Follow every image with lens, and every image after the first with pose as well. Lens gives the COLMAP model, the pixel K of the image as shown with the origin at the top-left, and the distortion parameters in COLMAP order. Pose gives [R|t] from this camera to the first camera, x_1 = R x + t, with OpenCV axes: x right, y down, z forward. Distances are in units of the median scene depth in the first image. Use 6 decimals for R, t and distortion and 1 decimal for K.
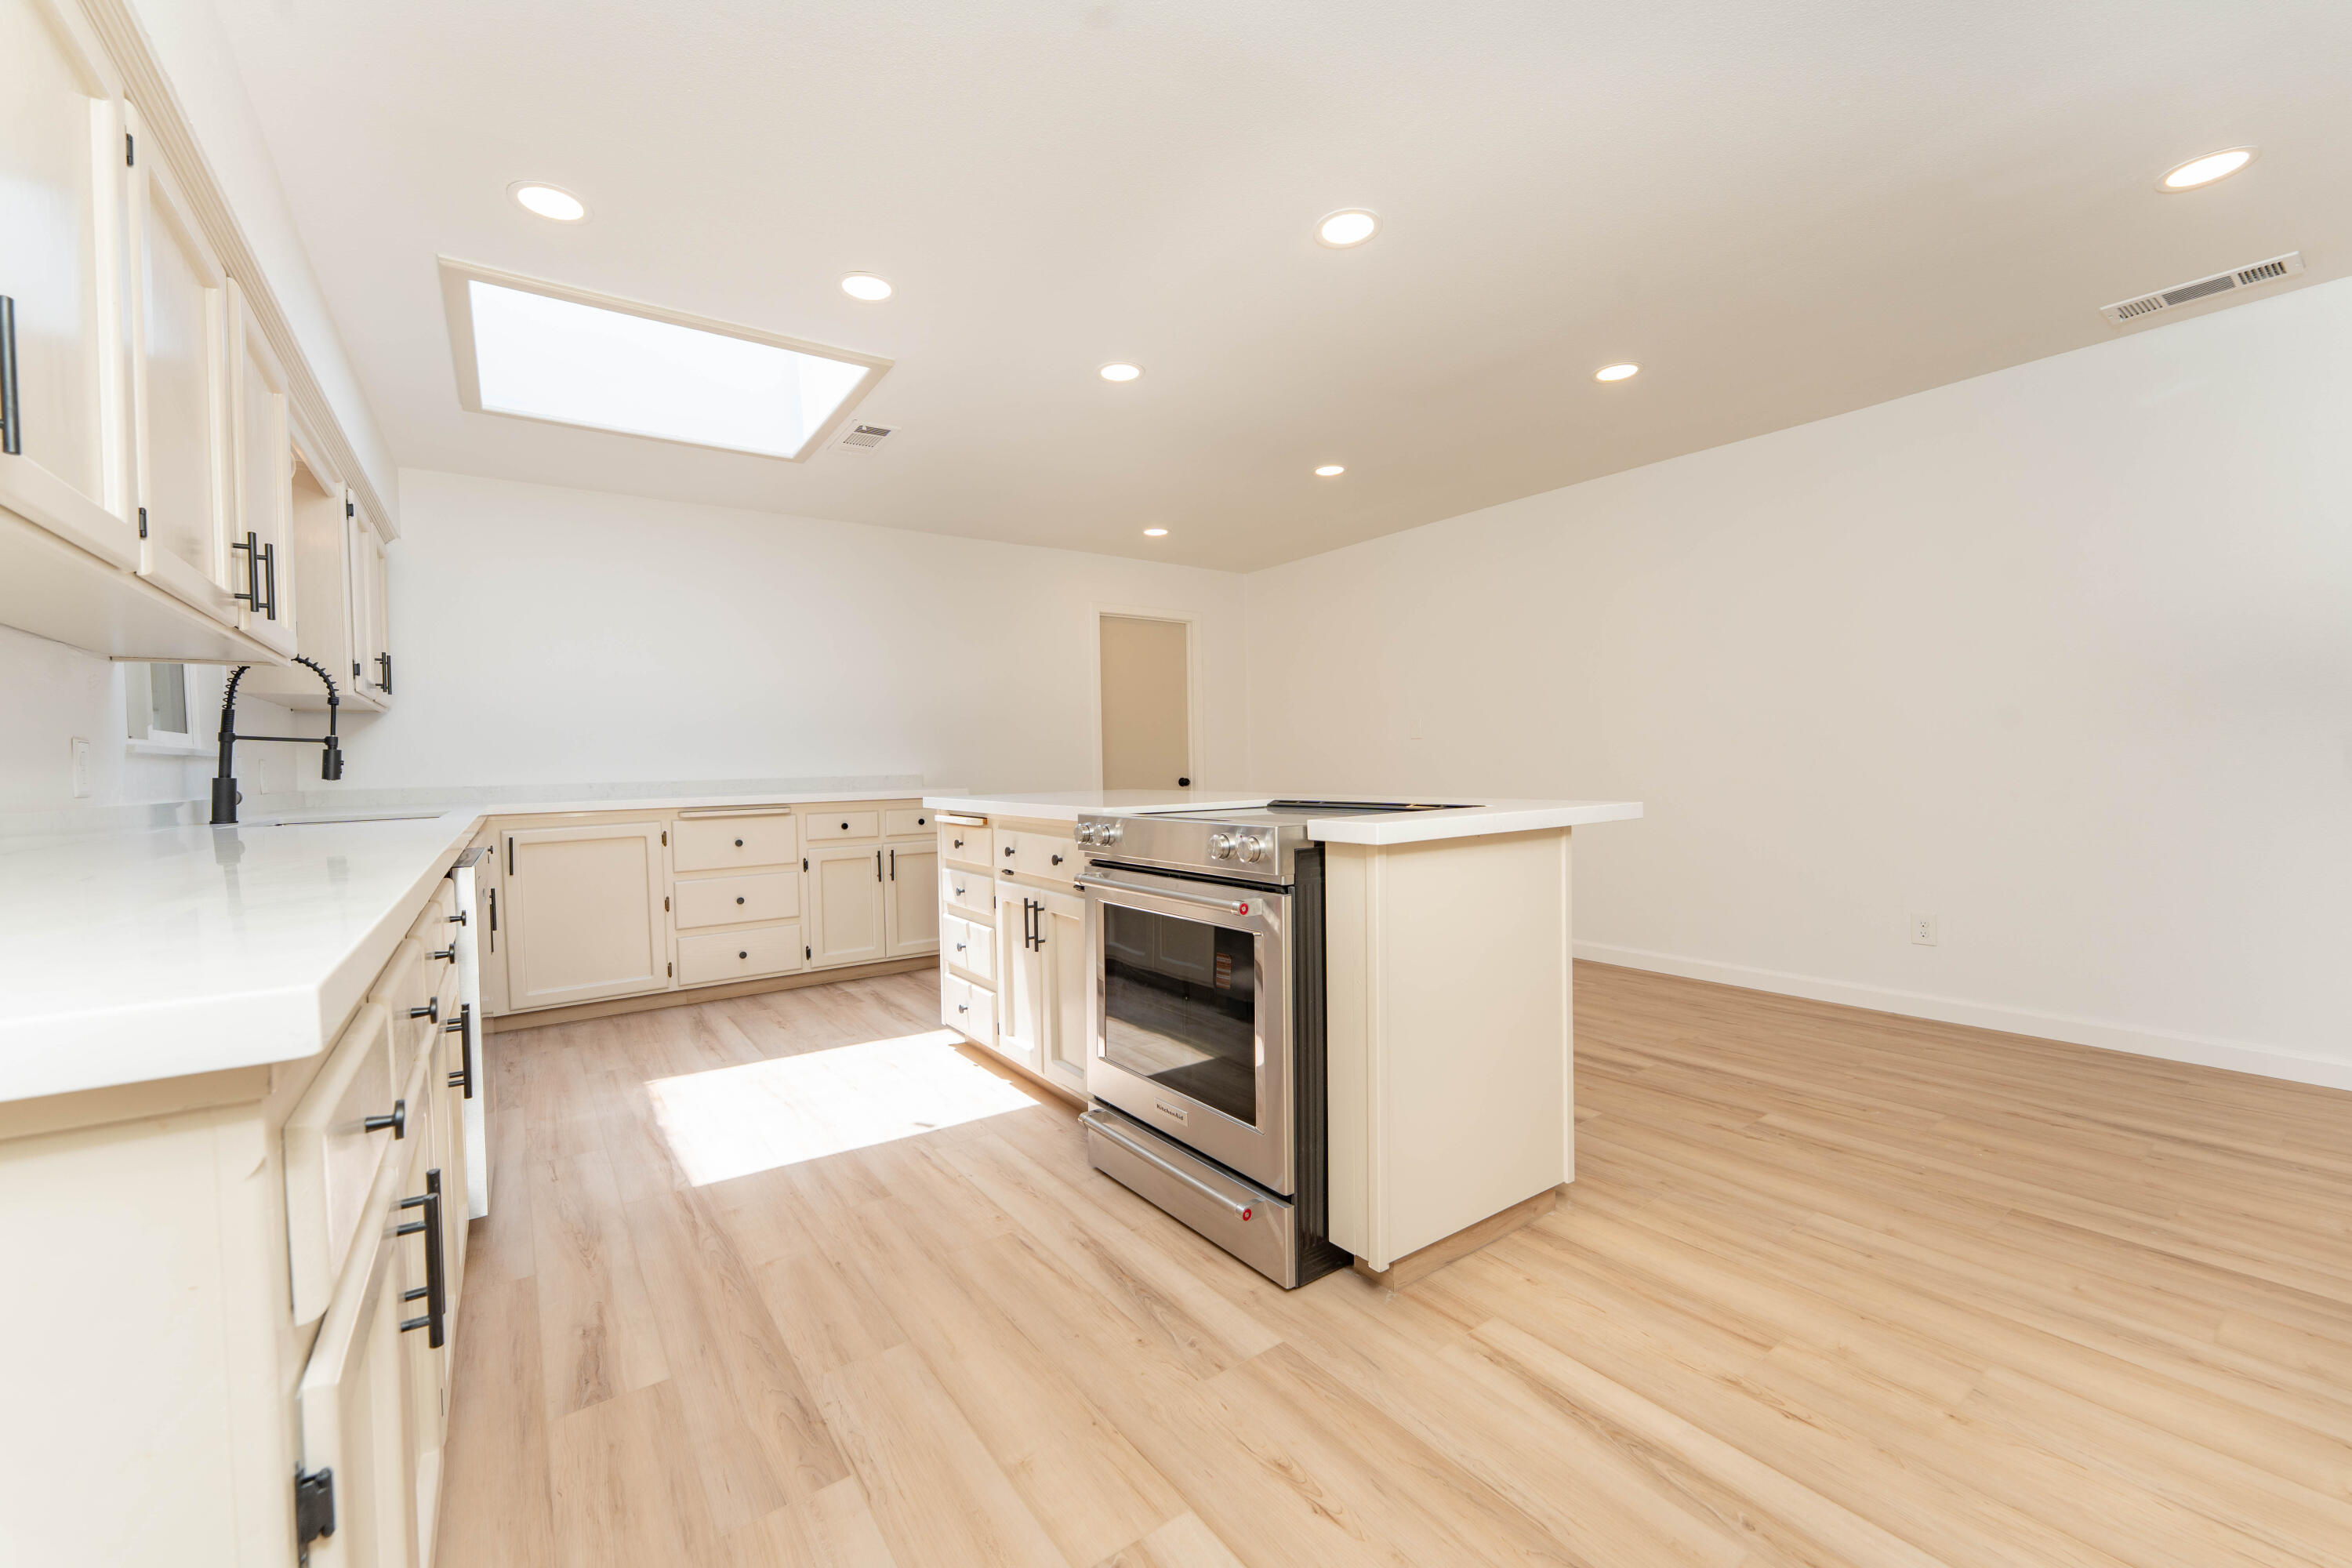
lens RADIAL K [[938.5, 0, 1178.1], [0, 938.5, 784.1], [0, 0, 1]] dist [-0.002402, -0.000206]
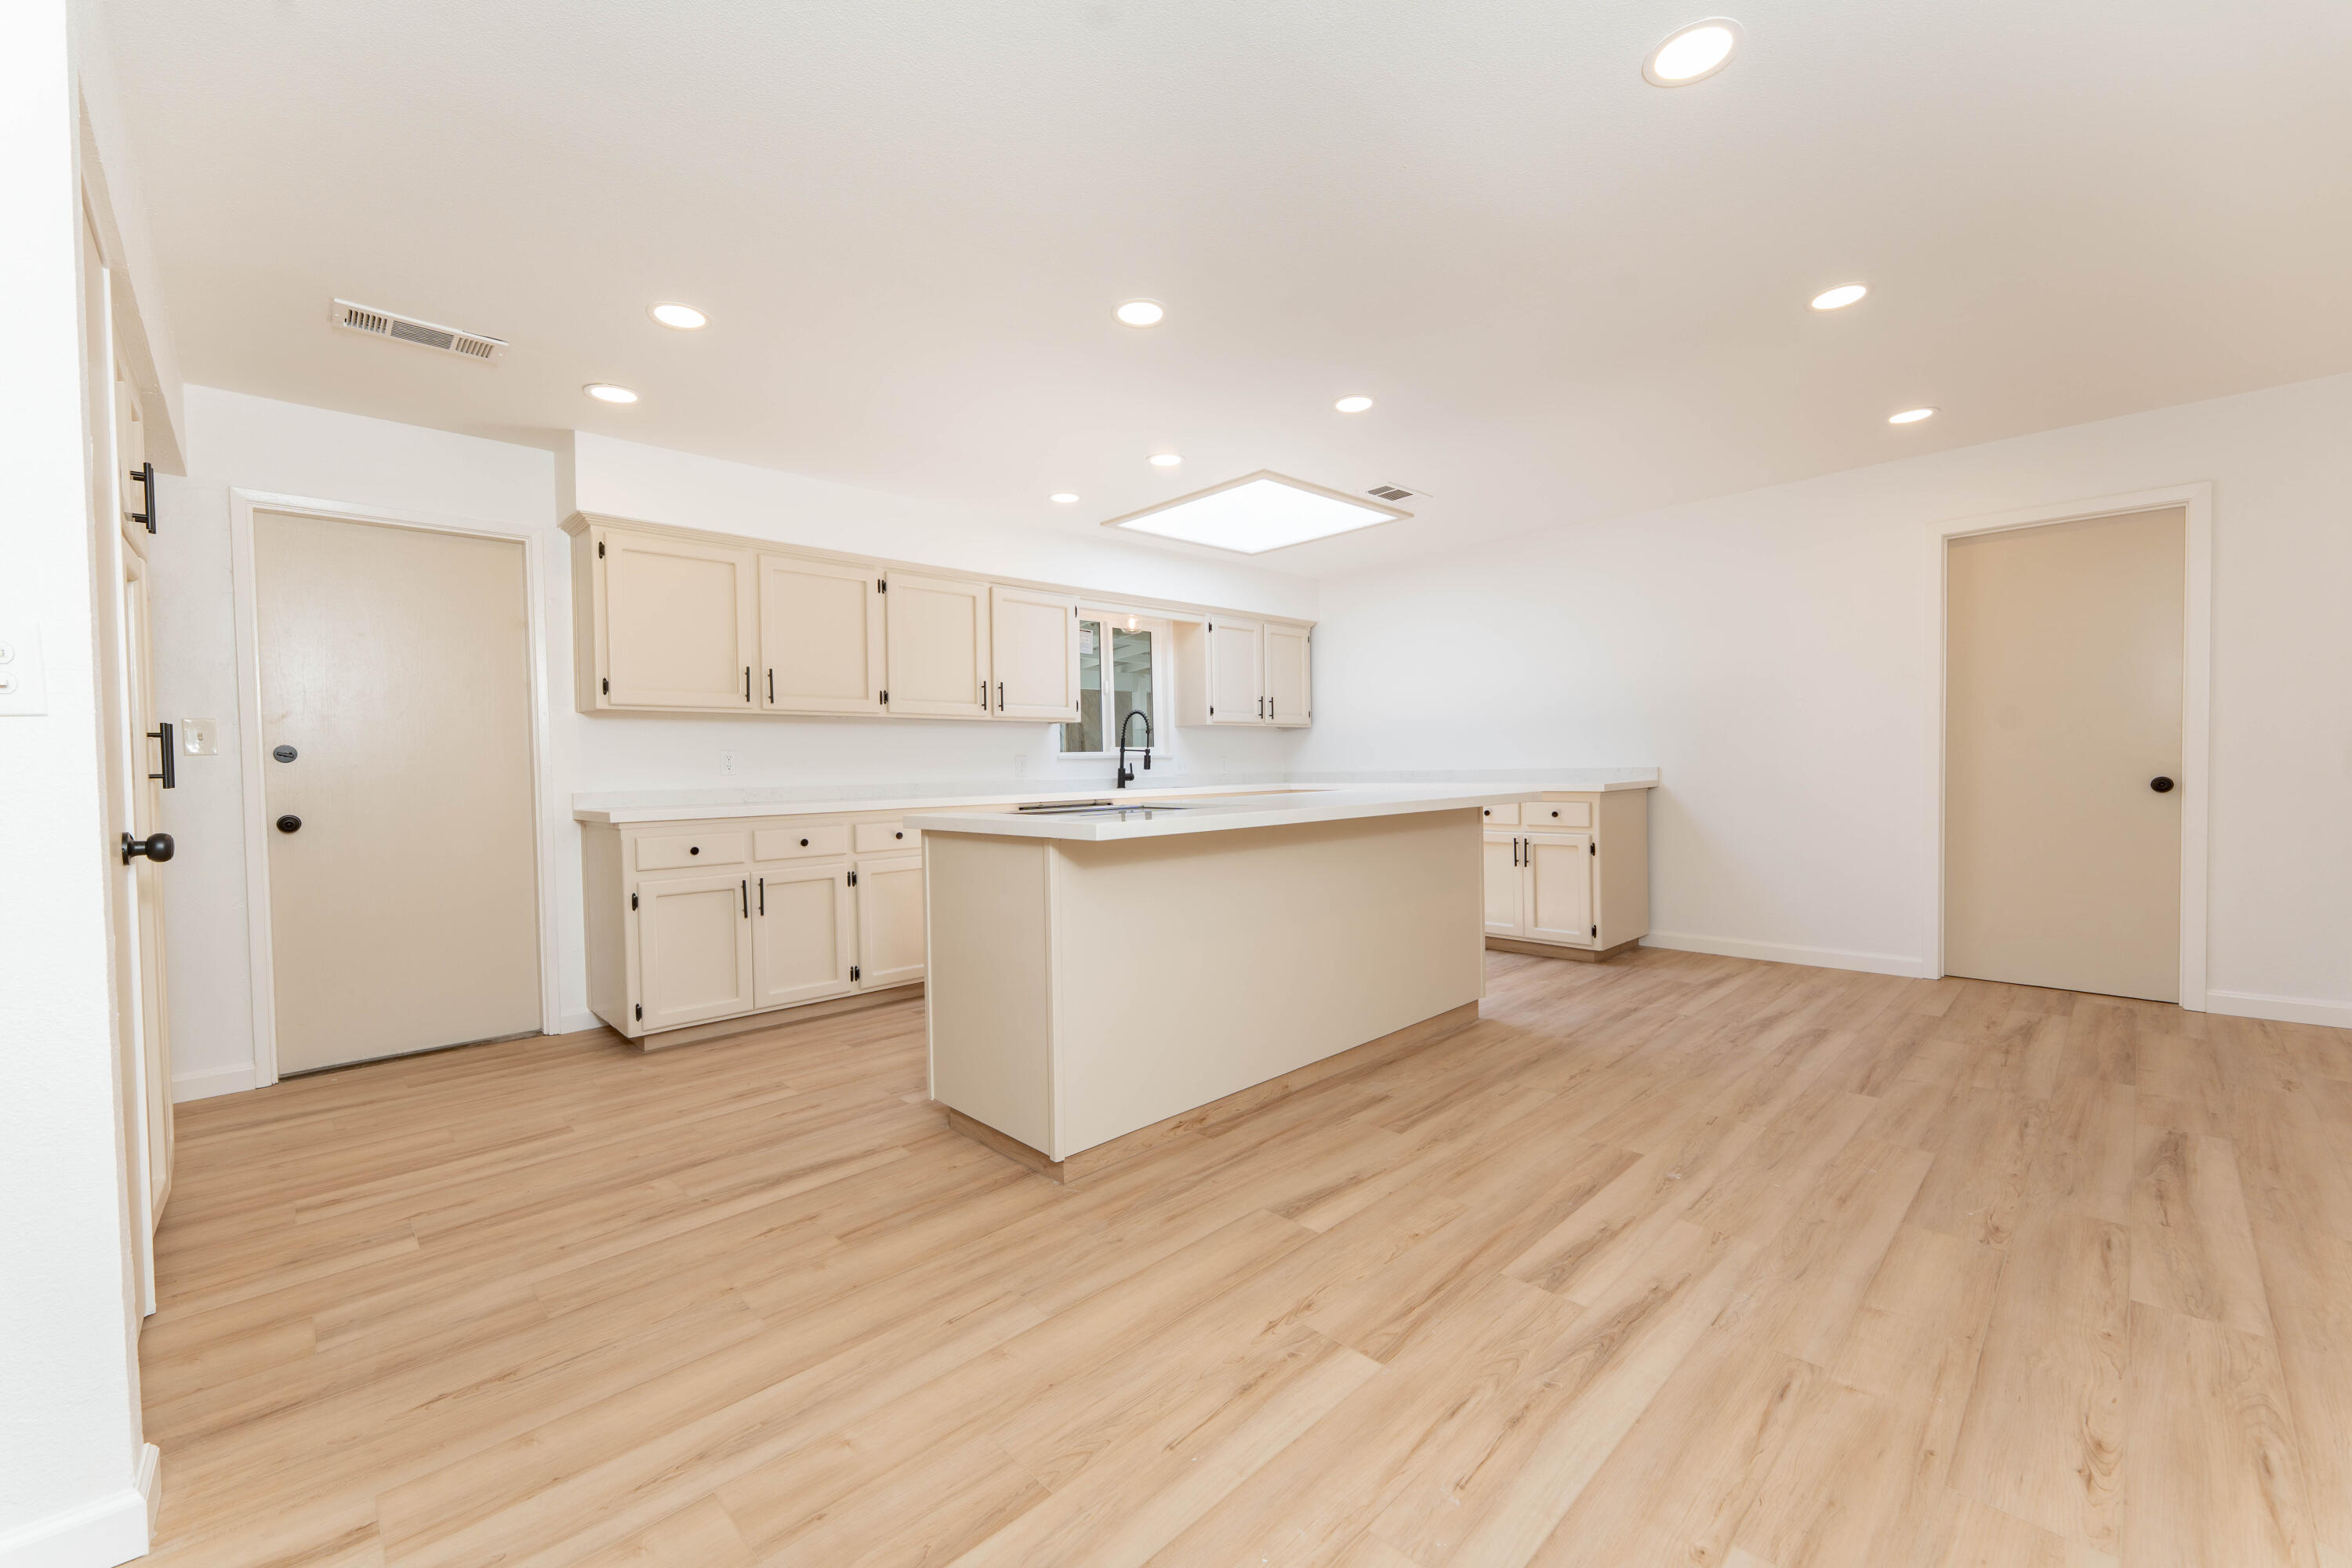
lens RADIAL K [[938.5, 0, 1178.2], [0, 938.5, 782.8], [0, 0, 1]] dist [-0.002402, -0.000206]
pose [[0.145837, 0.033749, -0.988733, 1.586922], [-0.008002, 0.999426, 0.032933, -0.057857], [0.989276, 0.003109, 0.146024, 1.031673]]
